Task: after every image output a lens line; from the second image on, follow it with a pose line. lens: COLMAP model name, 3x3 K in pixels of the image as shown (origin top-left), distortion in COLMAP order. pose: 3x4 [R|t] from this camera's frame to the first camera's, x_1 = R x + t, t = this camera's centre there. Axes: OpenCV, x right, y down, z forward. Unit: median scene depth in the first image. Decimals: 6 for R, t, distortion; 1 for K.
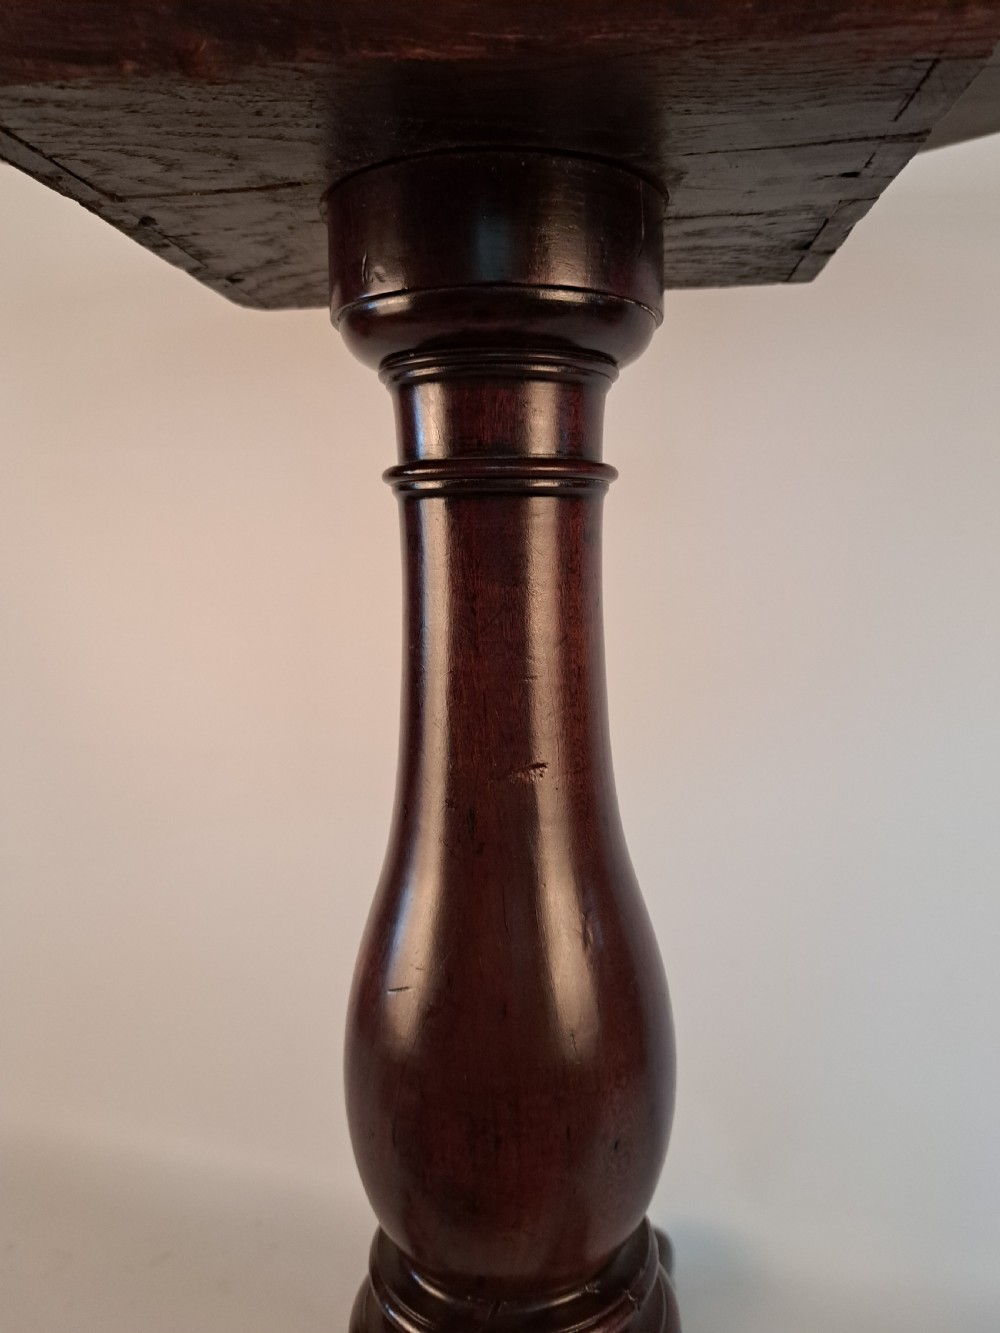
lens RADIAL K [[950.8, 0, 536.8], [0, 950.8, 697.4], [0, 0, 1]] dist [0.180000, -0.315999]
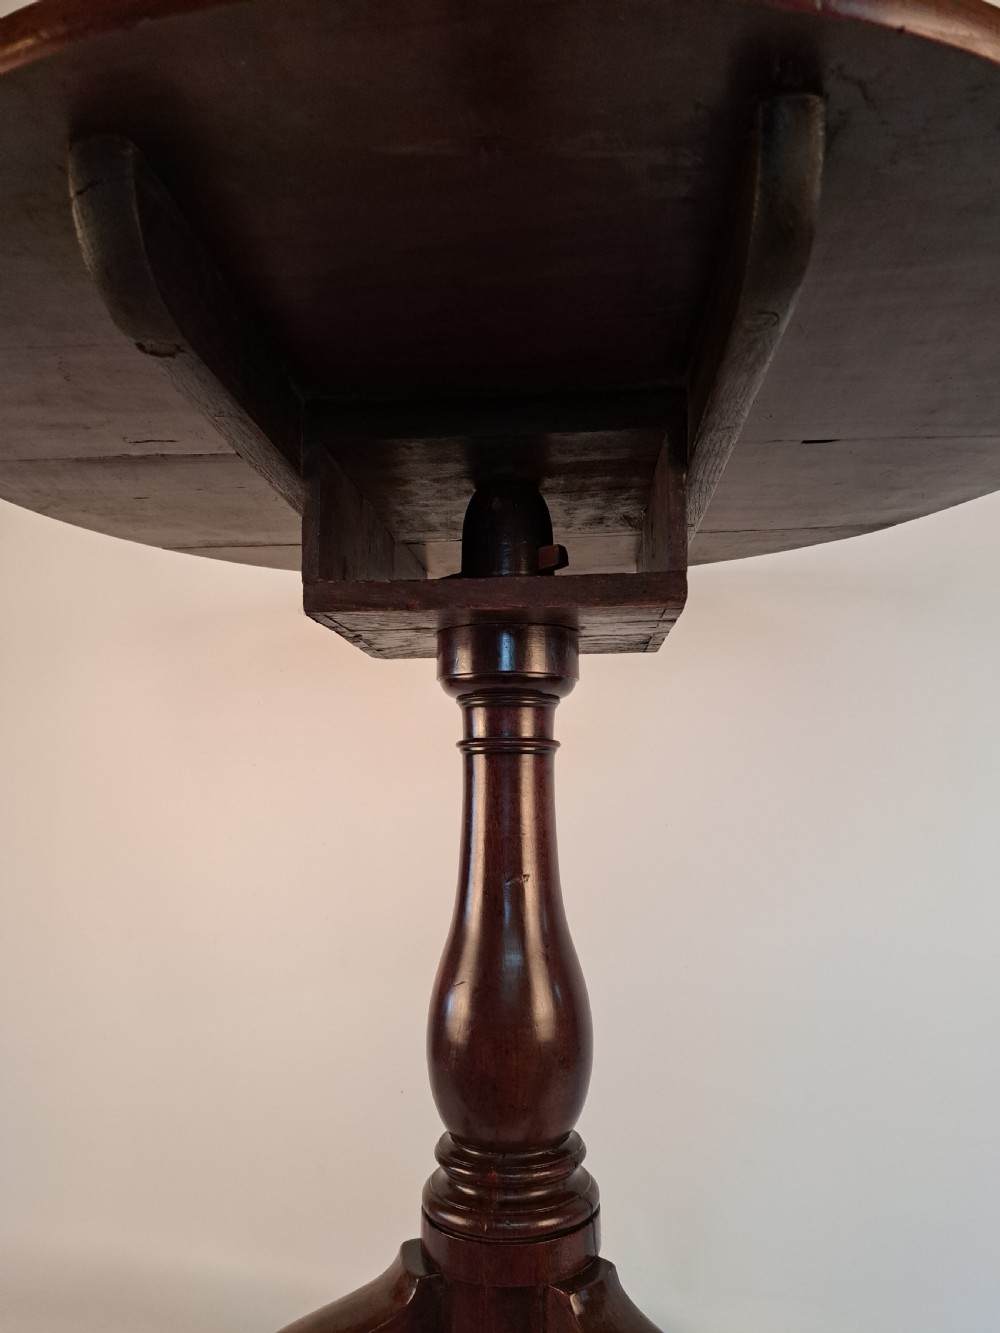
lens RADIAL K [[922.9, 0, 525.9], [0, 922.9, 667.1], [0, 0, 1]] dist [-0.005288, -0.008671]
pose [[0.999621, 0.008959, 0.026045, -0.056742], [-0.001204, 0.958928, -0.283648, 0.214287], [-0.027517, 0.283509, 0.958575, -1.159254]]
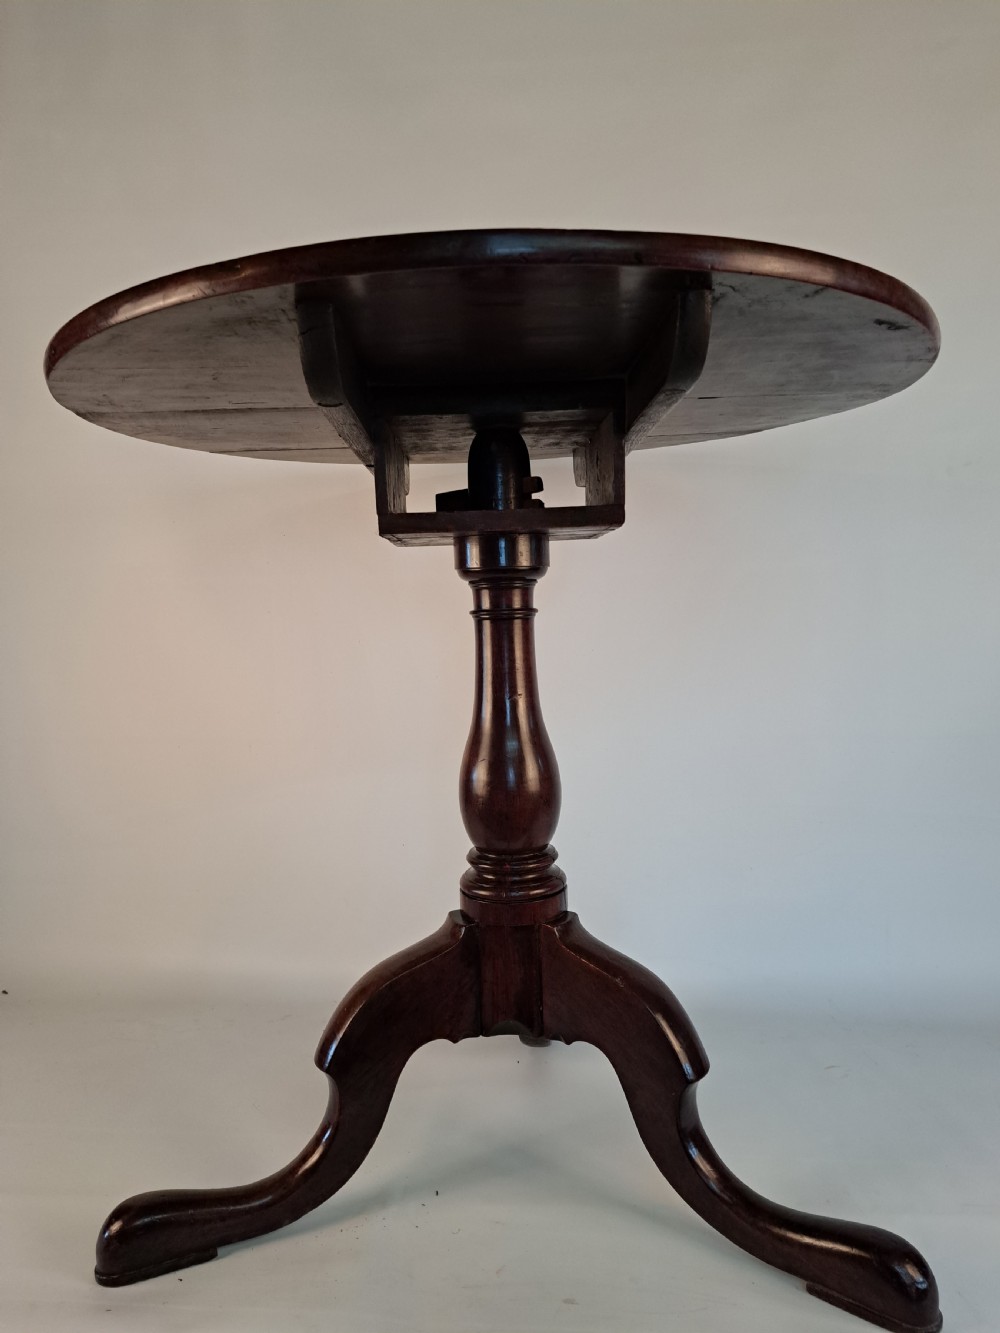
lens RADIAL K [[995.1, 0, 499.5], [0, 995.1, 683.9], [0, 0, 1]] dist [0.137642, -0.170170]
pose [[0.993403, -0.027404, 0.111351, -0.474041], [0.034335, 0.997558, -0.060818, 0.250931], [-0.109412, 0.064240, 0.991918, -2.613140]]
